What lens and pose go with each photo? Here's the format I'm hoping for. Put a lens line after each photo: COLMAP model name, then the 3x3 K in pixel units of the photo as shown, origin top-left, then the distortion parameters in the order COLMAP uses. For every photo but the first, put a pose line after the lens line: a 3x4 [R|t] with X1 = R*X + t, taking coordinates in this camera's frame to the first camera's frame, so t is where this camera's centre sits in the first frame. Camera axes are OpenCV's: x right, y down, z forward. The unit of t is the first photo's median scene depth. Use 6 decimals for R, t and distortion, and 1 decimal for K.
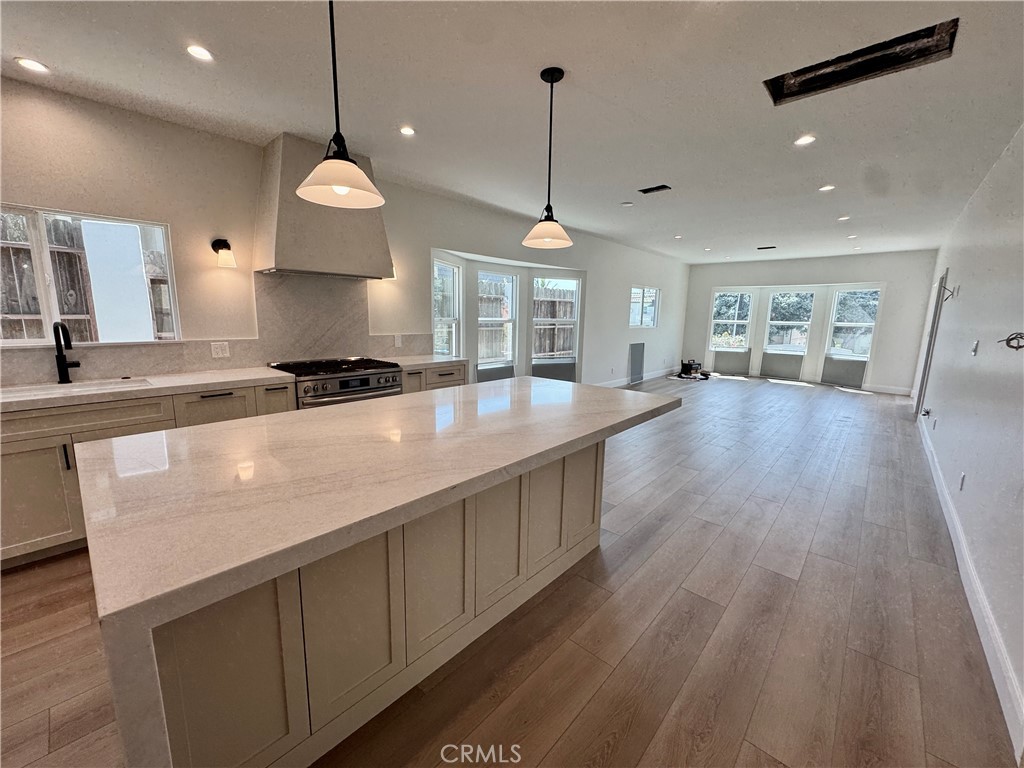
lens RADIAL K [[409.6, 0, 510.9], [0, 409.6, 384.2], [0, 0, 1]] dist [-0.001240, 0.000218]
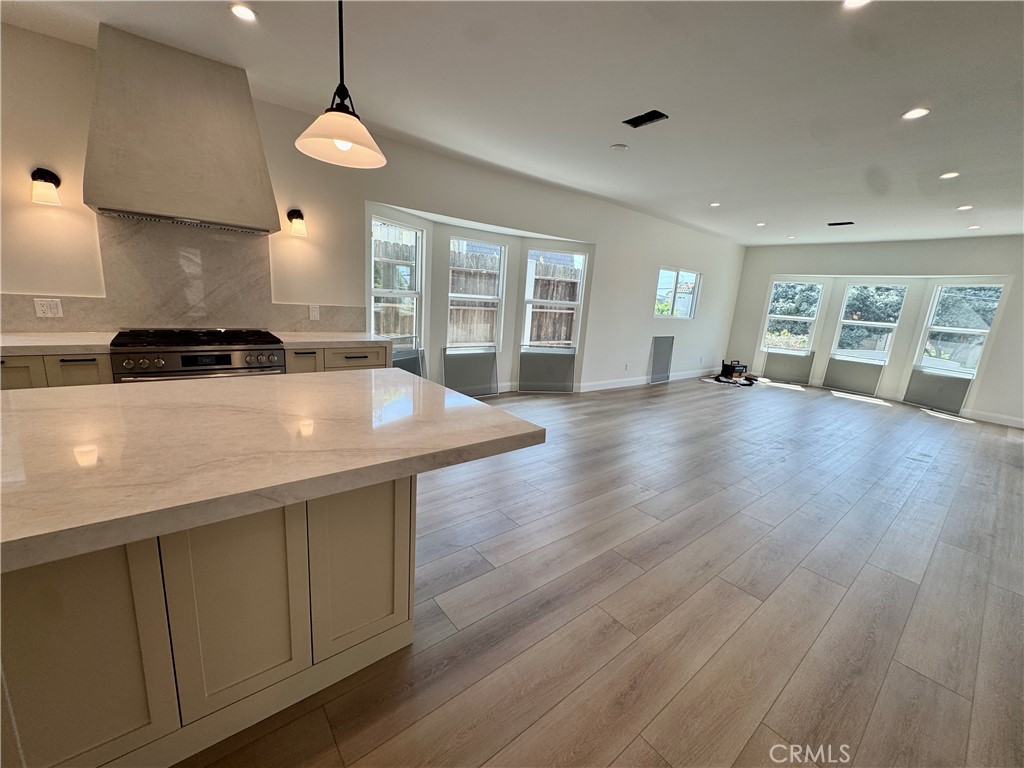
lens RADIAL K [[409.6, 0, 512.0], [0, 409.6, 384.0], [0, 0, 1]] dist [-0.001240, 0.000218]
pose [[0.987160, 0.081465, -0.137399, 0.135019], [-0.076361, 0.996194, 0.042026, -0.015220], [0.140300, -0.030994, 0.989624, 0.129979]]
